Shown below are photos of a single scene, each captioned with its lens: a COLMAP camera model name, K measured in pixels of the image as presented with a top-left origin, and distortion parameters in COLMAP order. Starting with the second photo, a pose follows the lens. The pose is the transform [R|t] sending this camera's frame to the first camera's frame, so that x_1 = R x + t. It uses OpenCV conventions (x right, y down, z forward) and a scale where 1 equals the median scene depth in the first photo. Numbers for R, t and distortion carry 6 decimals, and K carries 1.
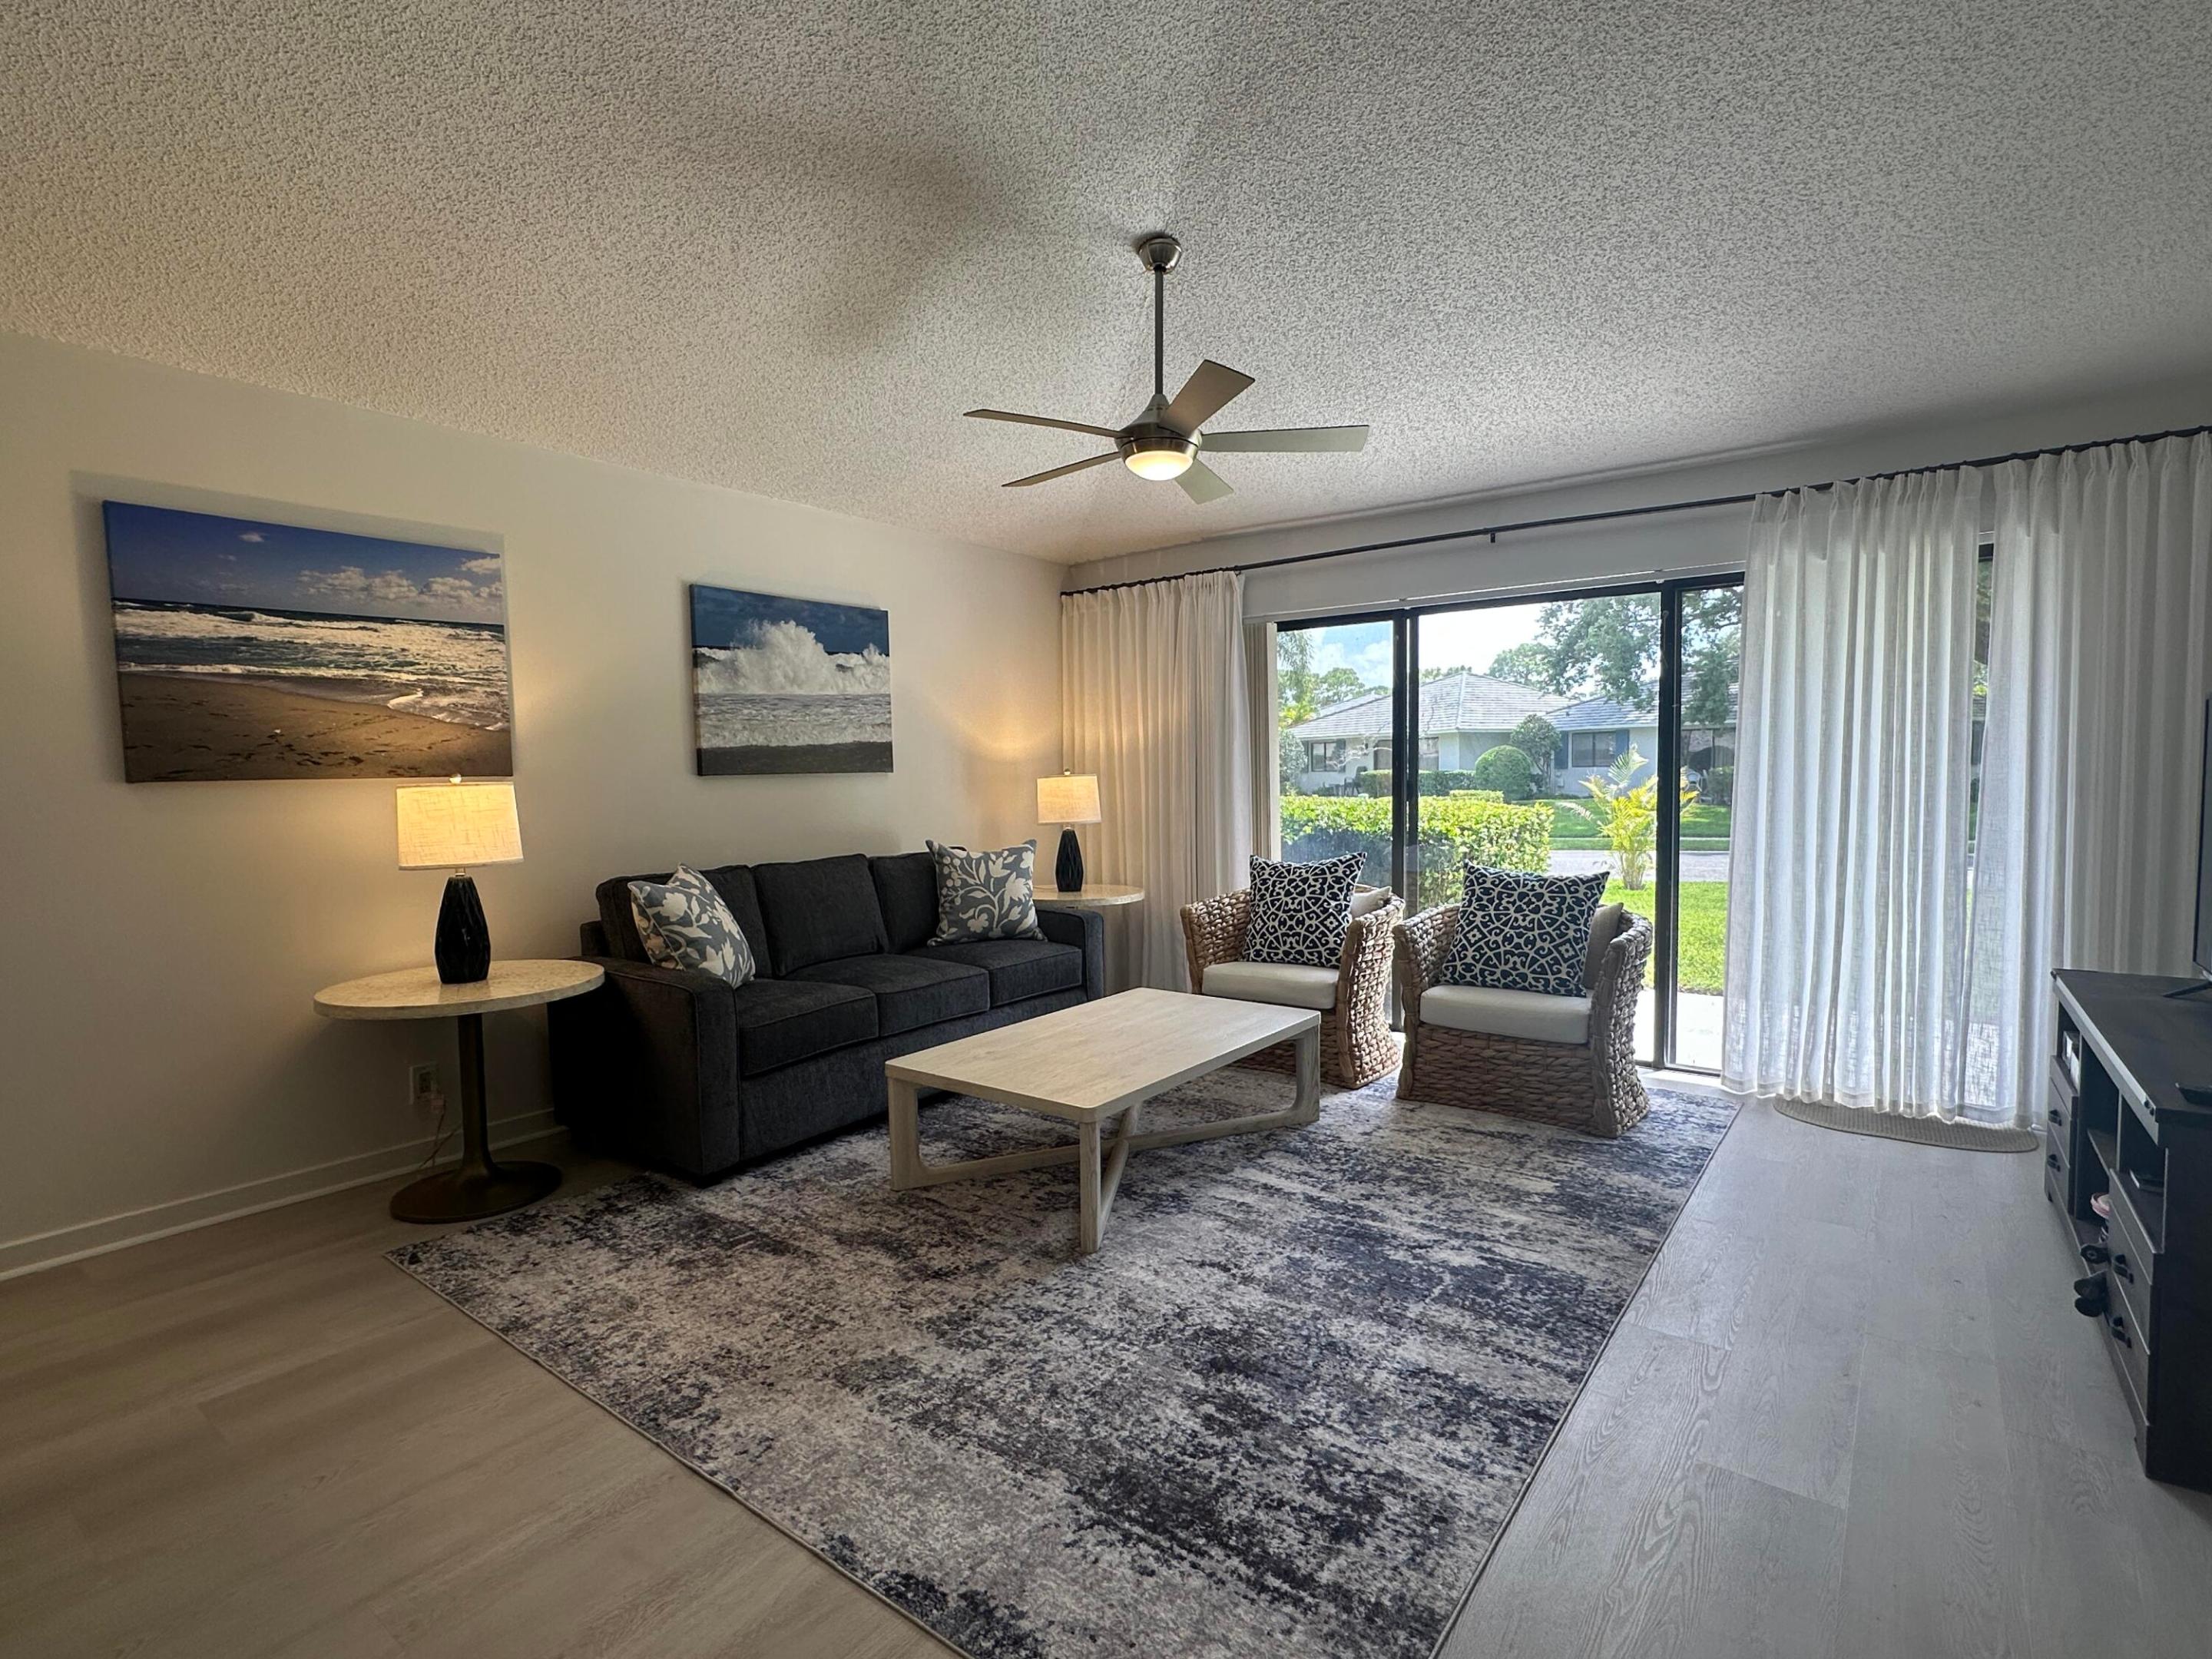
lens RADIAL K [[1072.0, 0, 1106.0], [0, 1072.0, 829.5], [0, 0, 1]] dist [0.000430, -0.000751]
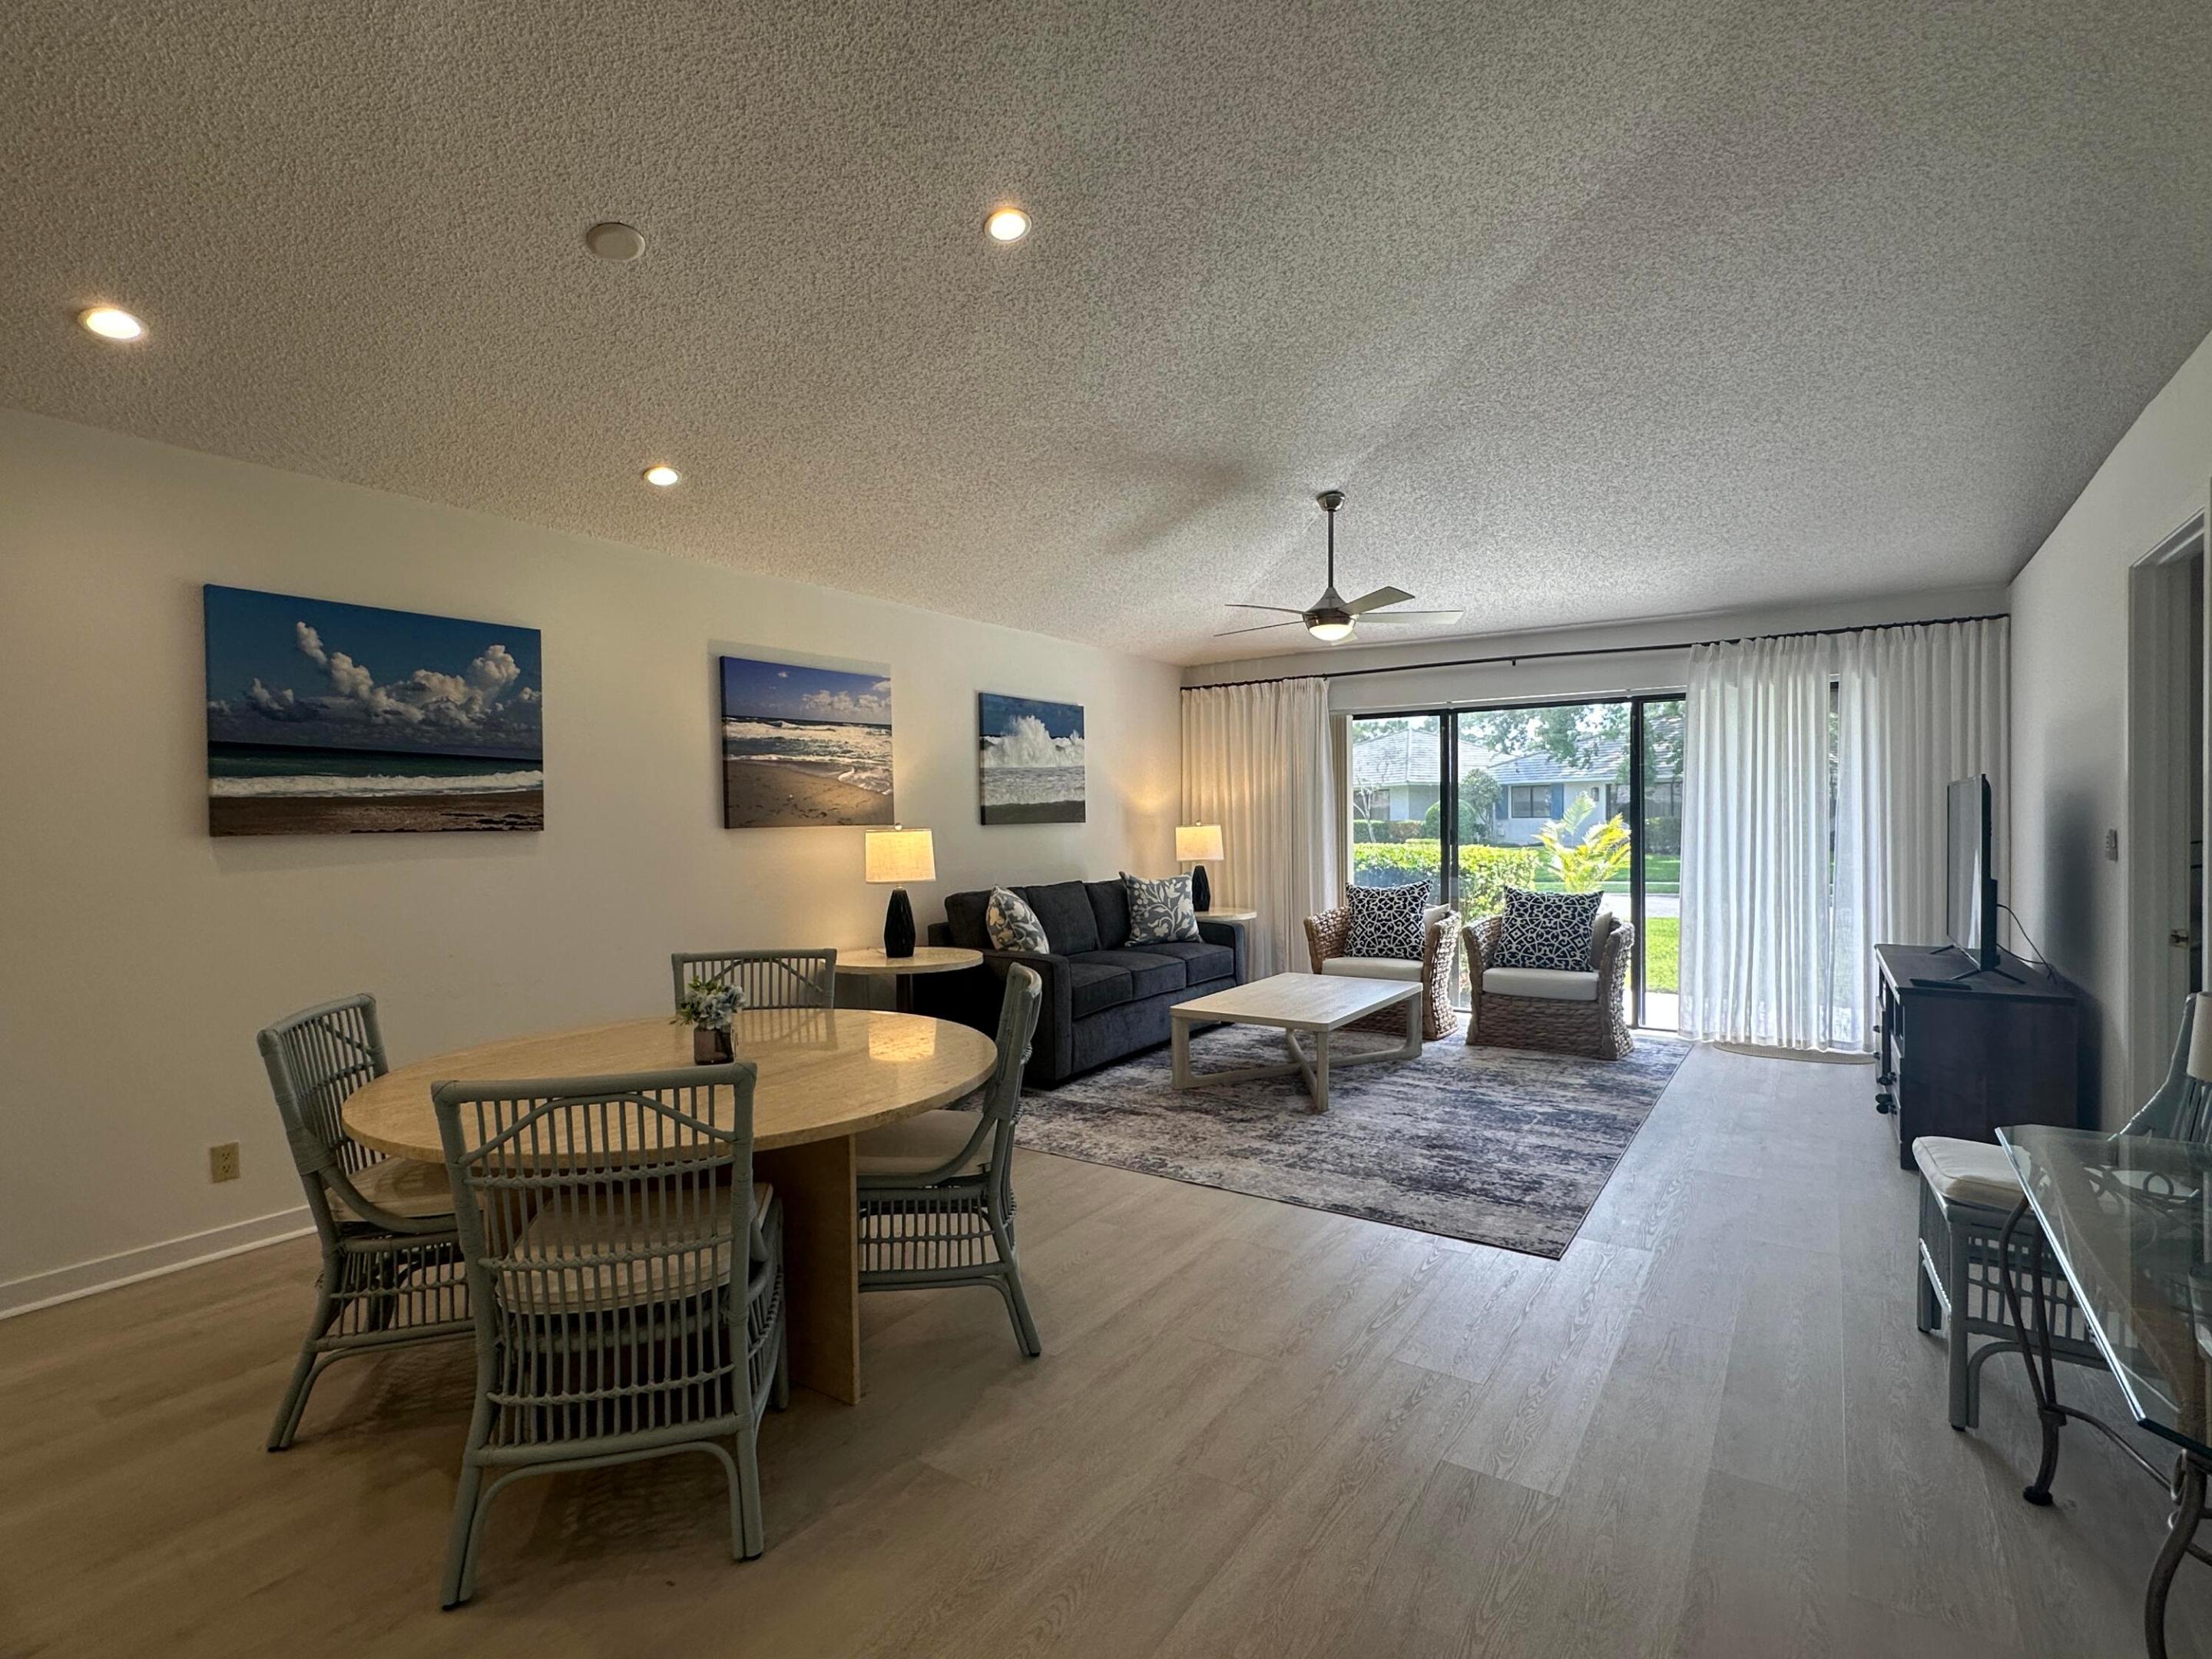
lens RADIAL K [[1072.0, 0, 1106.0], [0, 1072.0, 829.5], [0, 0, 1]] dist [0.000430, -0.000751]
pose [[0.998317, 0.003273, 0.057901, -0.340554], [-0.000654, 0.998978, -0.045194, 0.023630], [-0.057990, 0.045080, 0.997299, -0.501806]]
